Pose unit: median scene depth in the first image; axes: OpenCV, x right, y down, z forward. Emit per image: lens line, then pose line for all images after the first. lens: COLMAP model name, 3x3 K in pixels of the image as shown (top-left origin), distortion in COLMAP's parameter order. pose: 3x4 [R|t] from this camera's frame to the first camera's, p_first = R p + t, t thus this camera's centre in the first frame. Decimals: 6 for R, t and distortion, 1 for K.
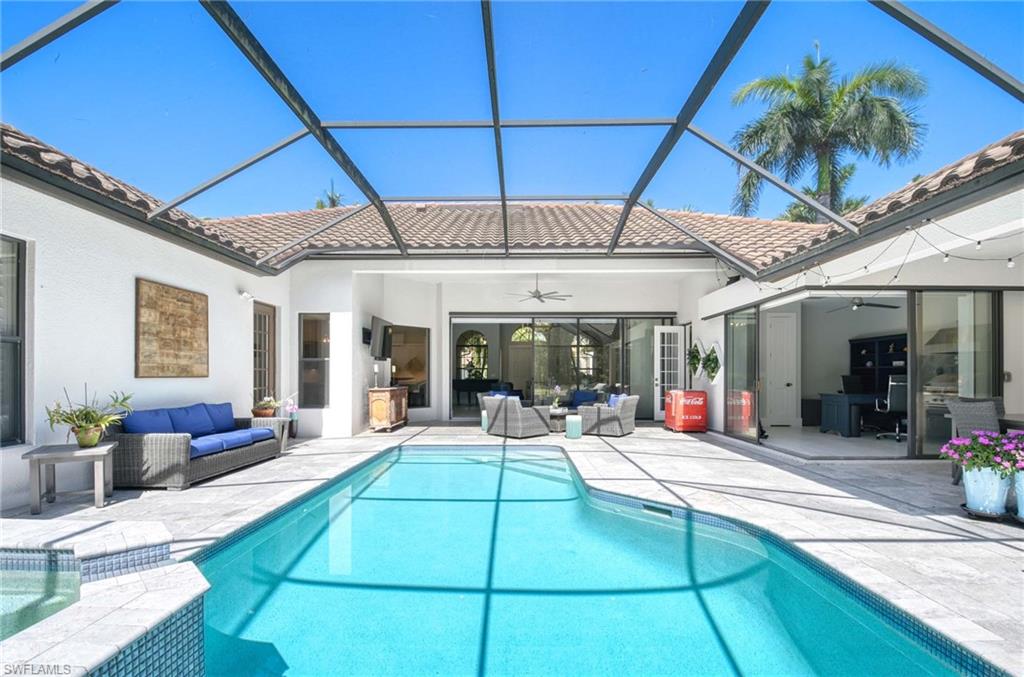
lens RADIAL K [[420.8, 0, 511.1], [0, 420.8, 358.8], [0, 0, 1]] dist [-0.000766, -0.000143]
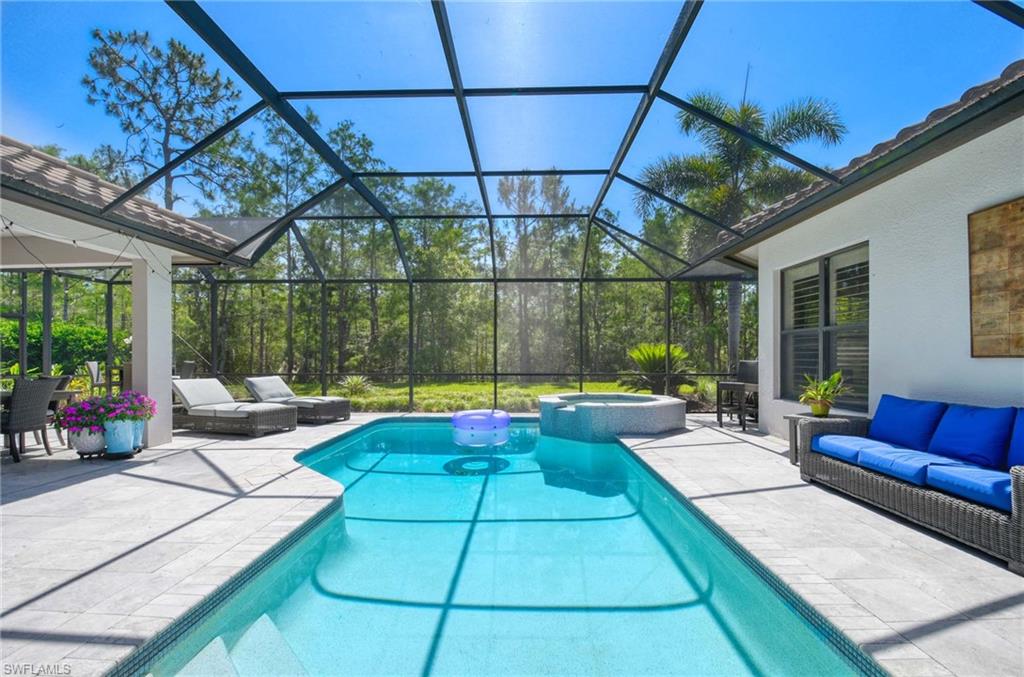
lens RADIAL K [[420.8, 0, 511.1], [0, 420.8, 358.8], [0, 0, 1]] dist [-0.000766, -0.000143]
pose [[-0.999857, 0.001081, 0.016849, -0.137491], [0.000454, 0.999308, -0.037188, 0.071365], [-0.016877, -0.037175, -0.999166, 1.670350]]
